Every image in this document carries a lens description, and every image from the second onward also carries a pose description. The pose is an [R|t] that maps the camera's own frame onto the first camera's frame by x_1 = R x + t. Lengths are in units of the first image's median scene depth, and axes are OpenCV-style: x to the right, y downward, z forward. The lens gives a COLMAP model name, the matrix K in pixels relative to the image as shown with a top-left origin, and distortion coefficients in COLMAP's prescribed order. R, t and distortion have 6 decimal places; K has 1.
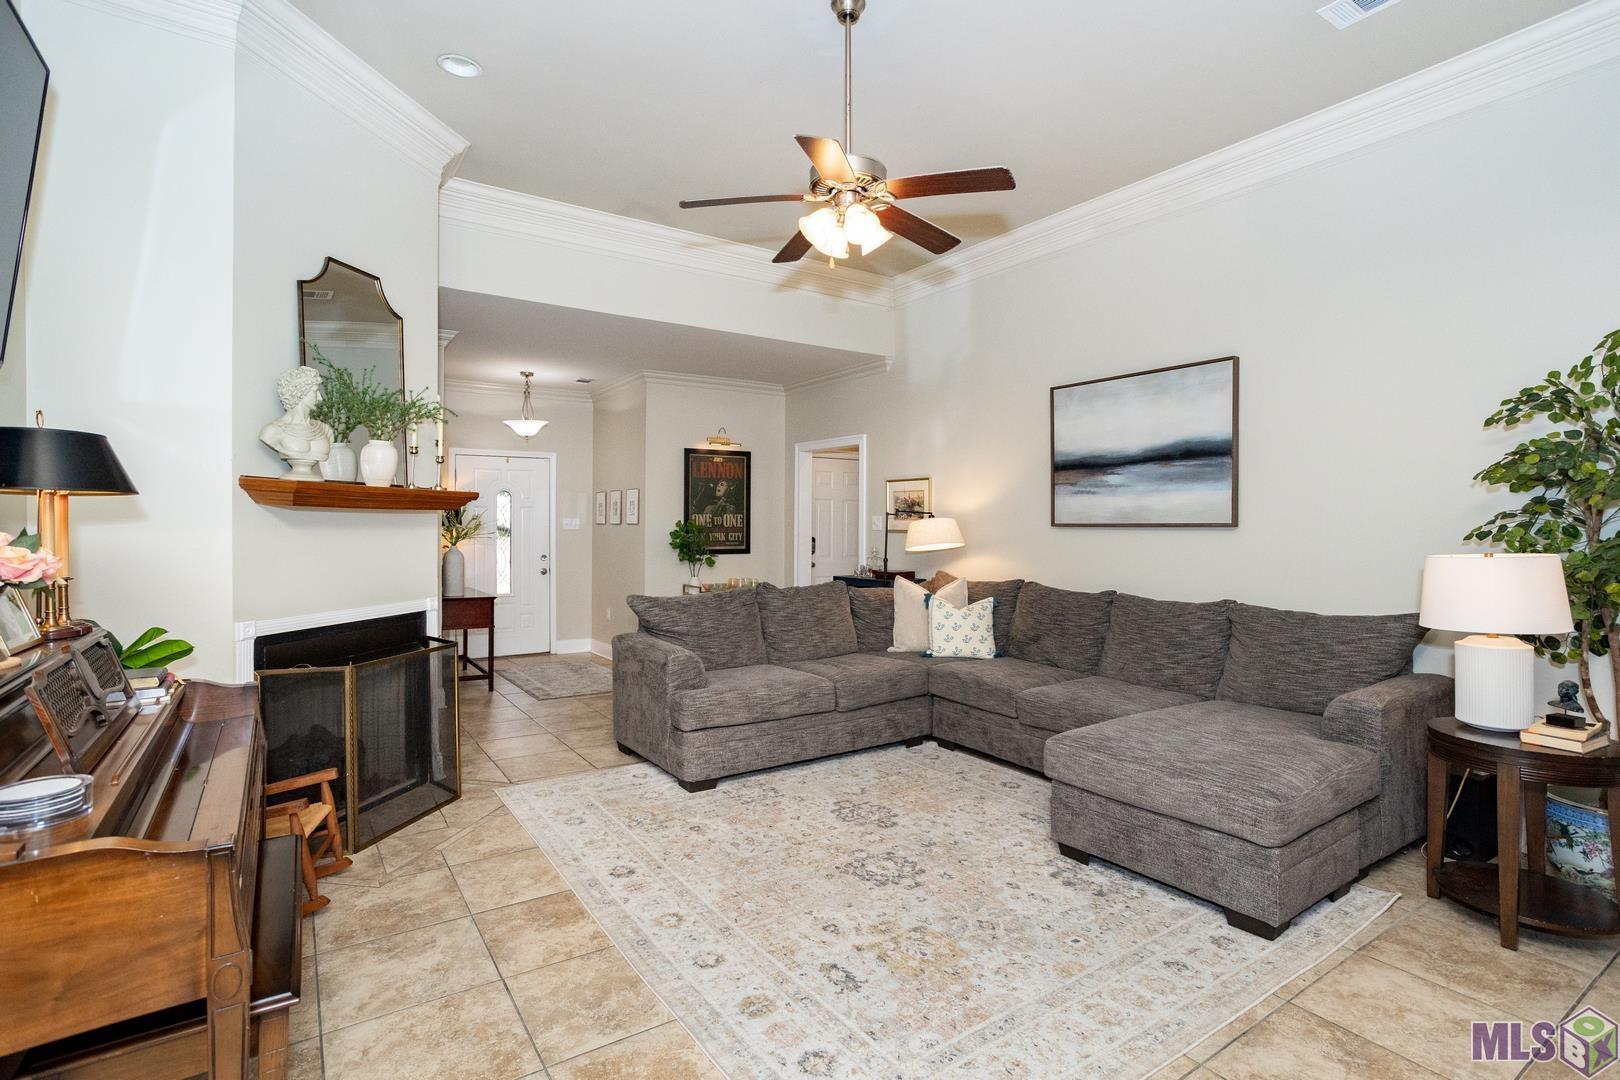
lens RADIAL K [[787.2, 0, 815.2], [0, 787.2, 525.6], [0, 0, 1]] dist [-0.053469, 0.035320]
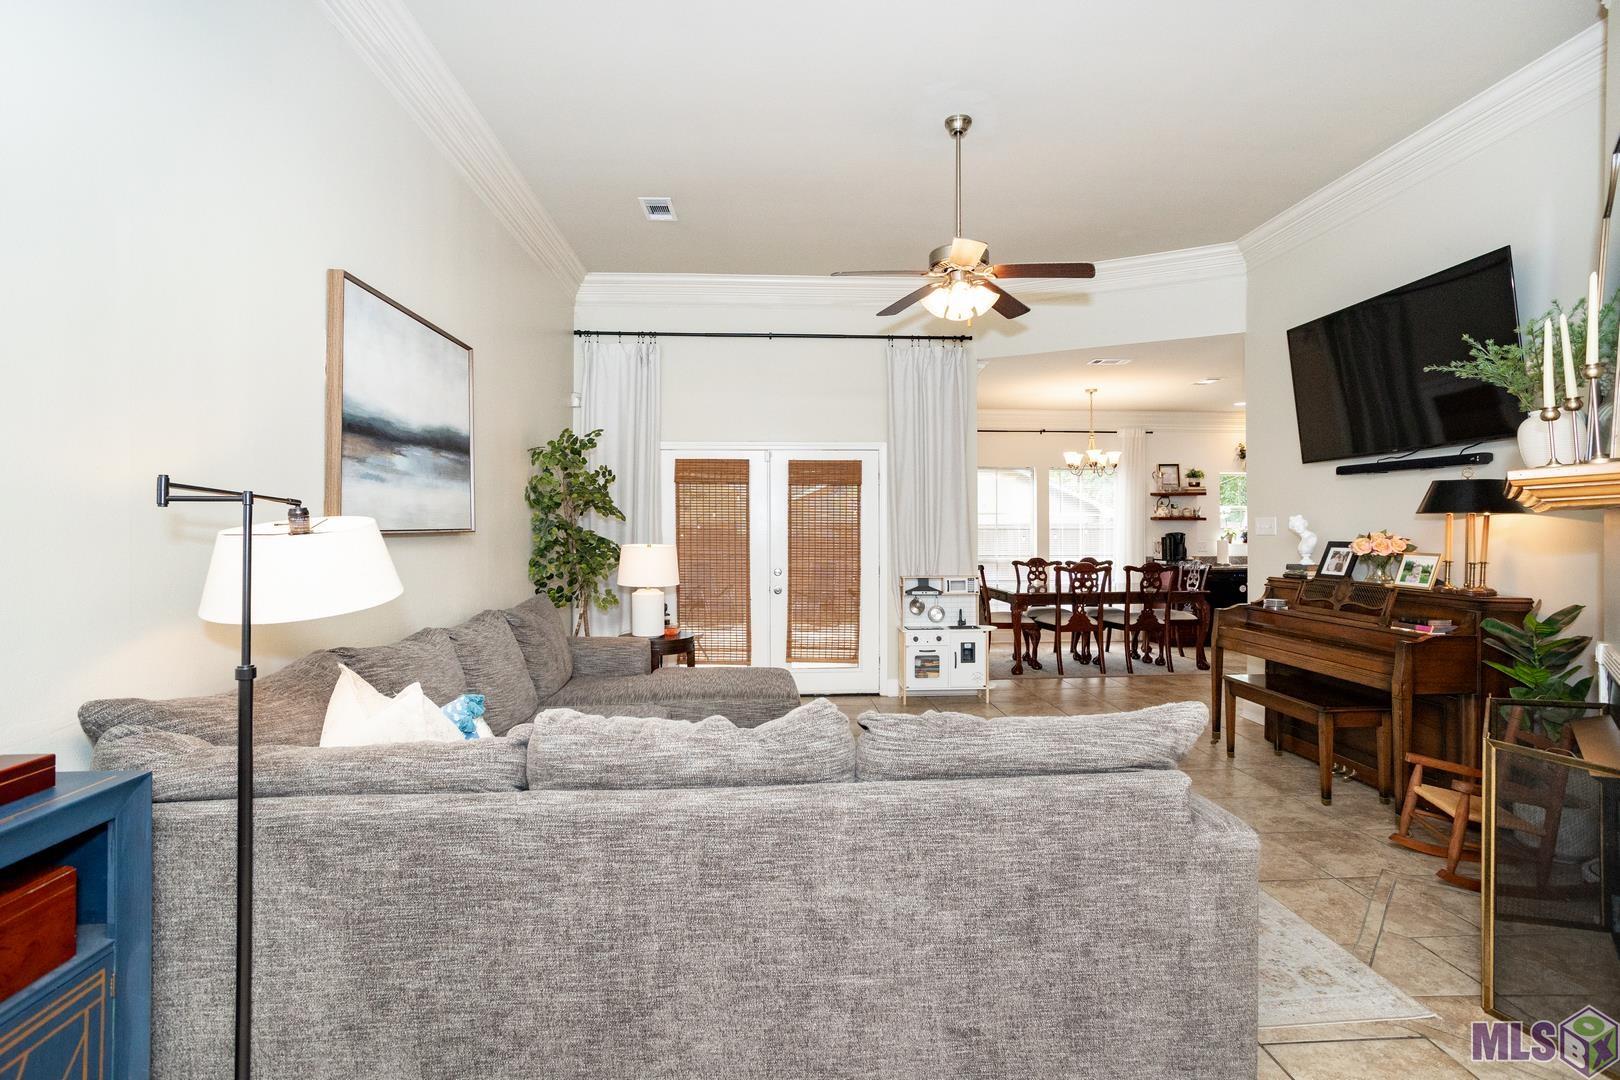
lens RADIAL K [[787.2, 0, 815.2], [0, 787.2, 525.6], [0, 0, 1]] dist [-0.053469, 0.035320]
pose [[-0.860970, -0.002894, 0.508648, -0.347177], [-0.003041, 0.999995, 0.000542, -0.011151], [-0.508647, -0.001081, -0.860974, 1.903399]]
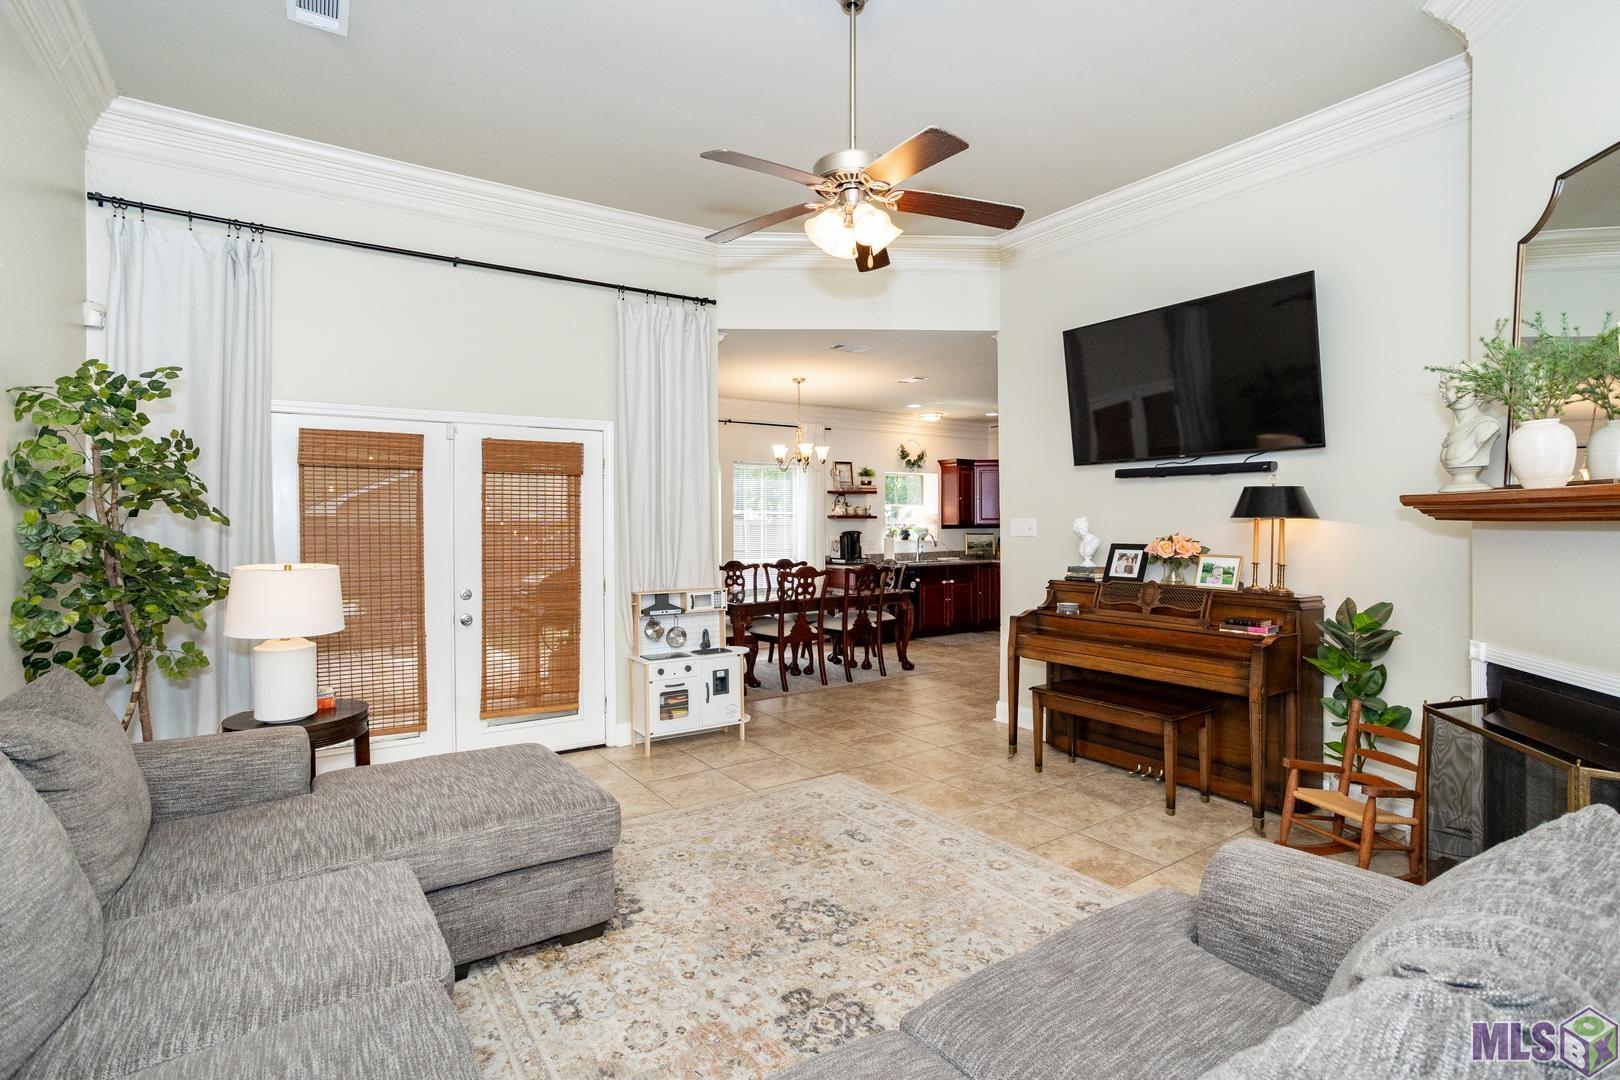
lens RADIAL K [[787.2, 0, 815.2], [0, 787.2, 525.6], [0, 0, 1]] dist [-0.053469, 0.035320]
pose [[-0.999996, -0.000806, -0.002562, 0.079030], [-0.000822, 0.999980, 0.006269, -0.024917], [0.002557, 0.006271, -0.999977, 1.667609]]
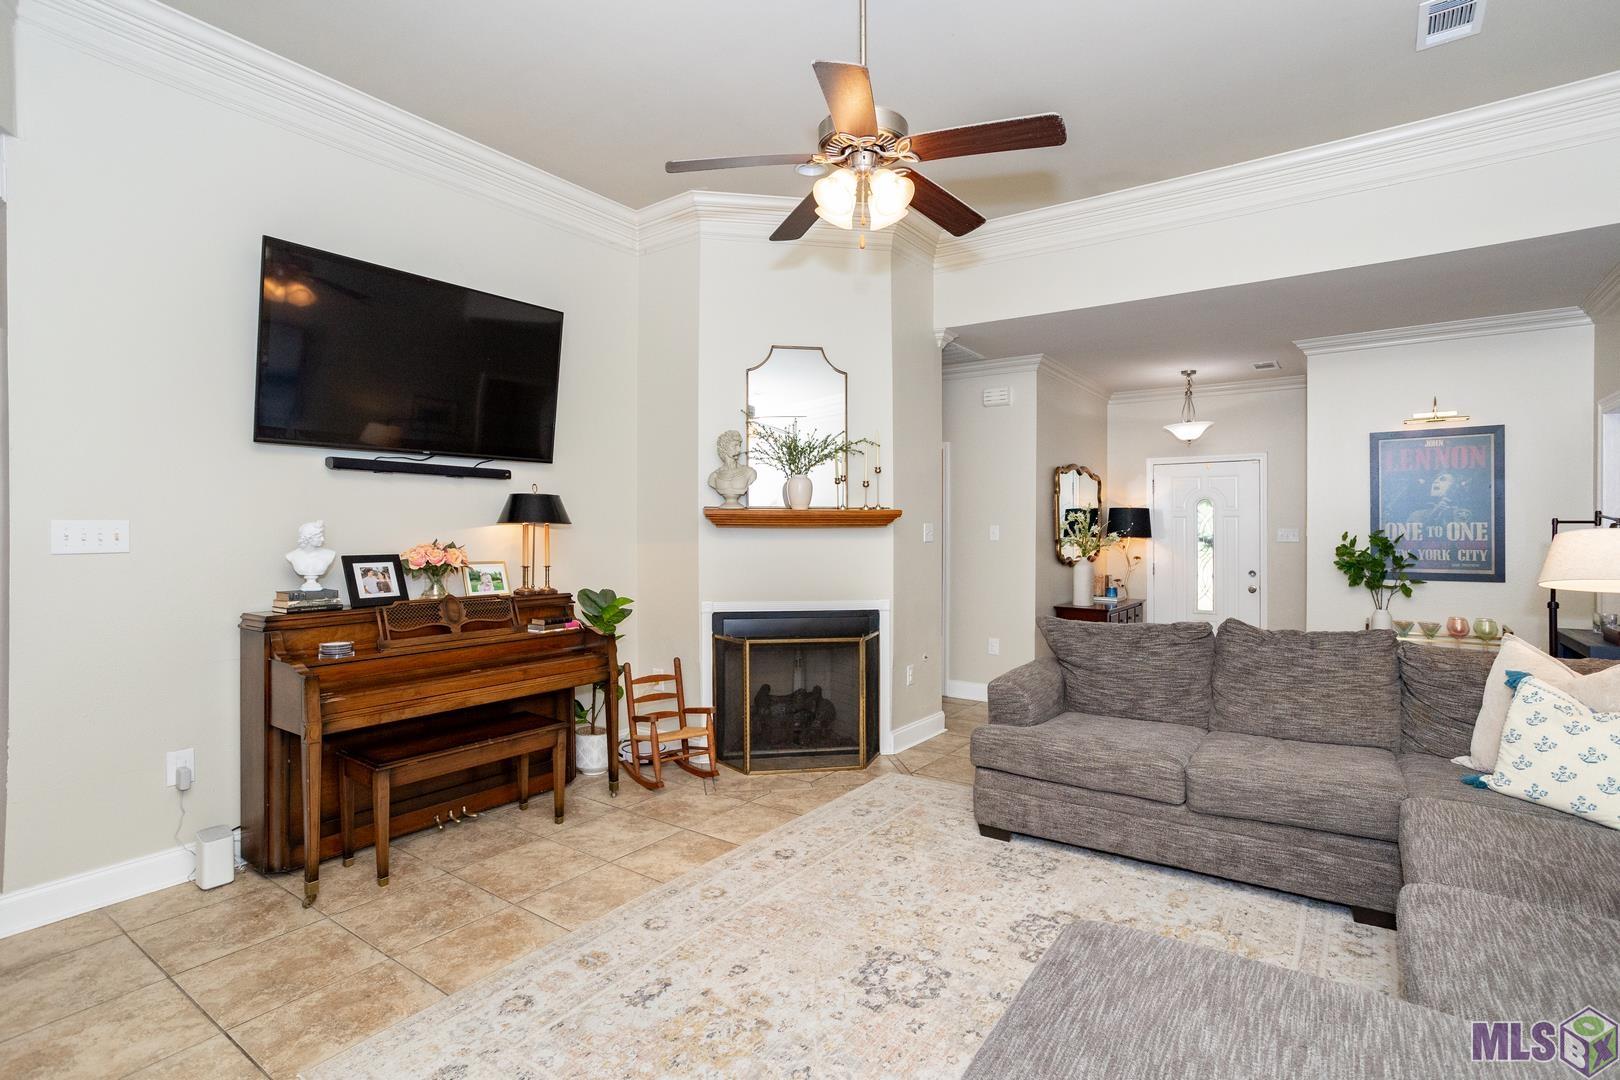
lens RADIAL K [[781.1, 0, 818.7], [0, 781.1, 532.9], [0, 0, 1]] dist [-0.052716, 0.037214]
pose [[0.348000, -0.003186, -0.937489, 0.697280], [0.003002, 0.999993, -0.002284, -0.011567], [0.937490, -0.002020, 0.348007, 0.565463]]
